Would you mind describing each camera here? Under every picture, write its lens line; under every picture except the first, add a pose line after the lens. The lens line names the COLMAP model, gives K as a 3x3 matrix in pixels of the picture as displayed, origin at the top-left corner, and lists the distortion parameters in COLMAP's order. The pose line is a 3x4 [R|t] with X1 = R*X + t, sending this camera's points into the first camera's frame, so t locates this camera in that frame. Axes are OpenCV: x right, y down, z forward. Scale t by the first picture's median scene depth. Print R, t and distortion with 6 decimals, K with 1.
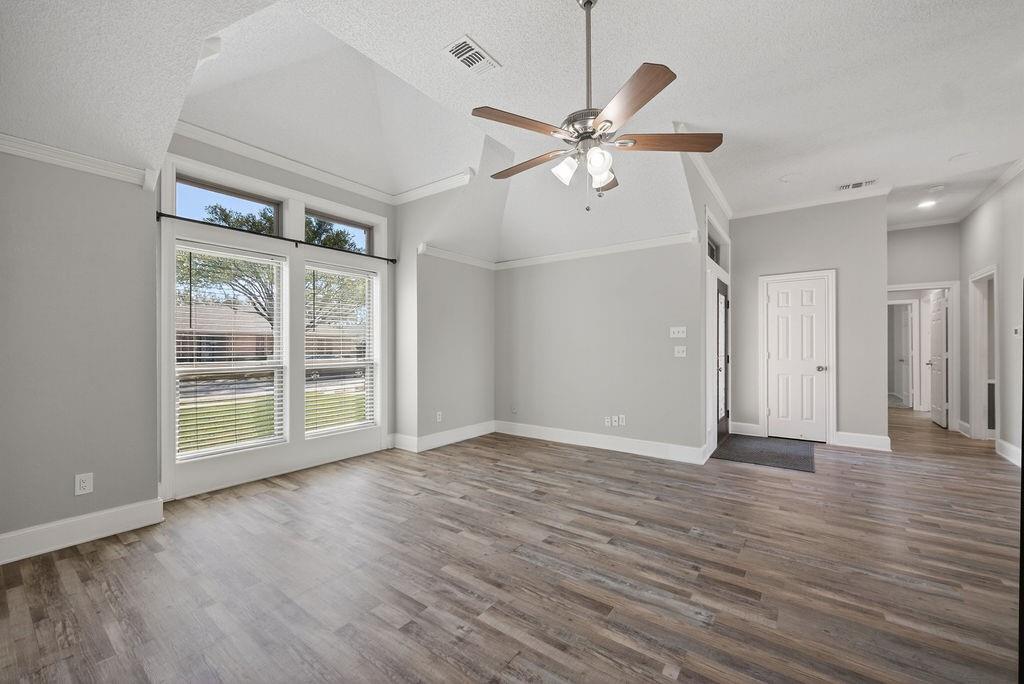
lens RADIAL K [[404.7, 0, 512.4], [0, 404.7, 344.2], [0, 0, 1]] dist [-0.009635, 0.000306]
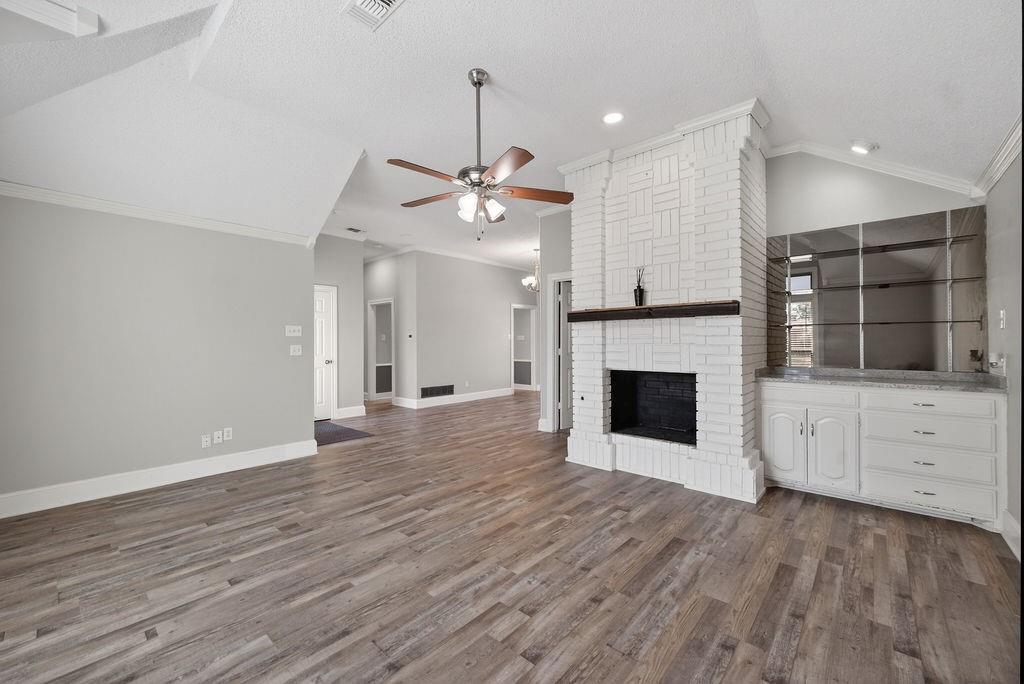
lens RADIAL K [[404.7, 0, 489.4], [0, 404.7, 341.2], [0, 0, 1]] dist [-0.009635, 0.000306]
pose [[0.125547, 0.002149, 0.992085, -0.717968], [0.003125, 0.999992, -0.002561, -0.000814], [-0.992083, 0.003422, 0.125540, 0.526194]]
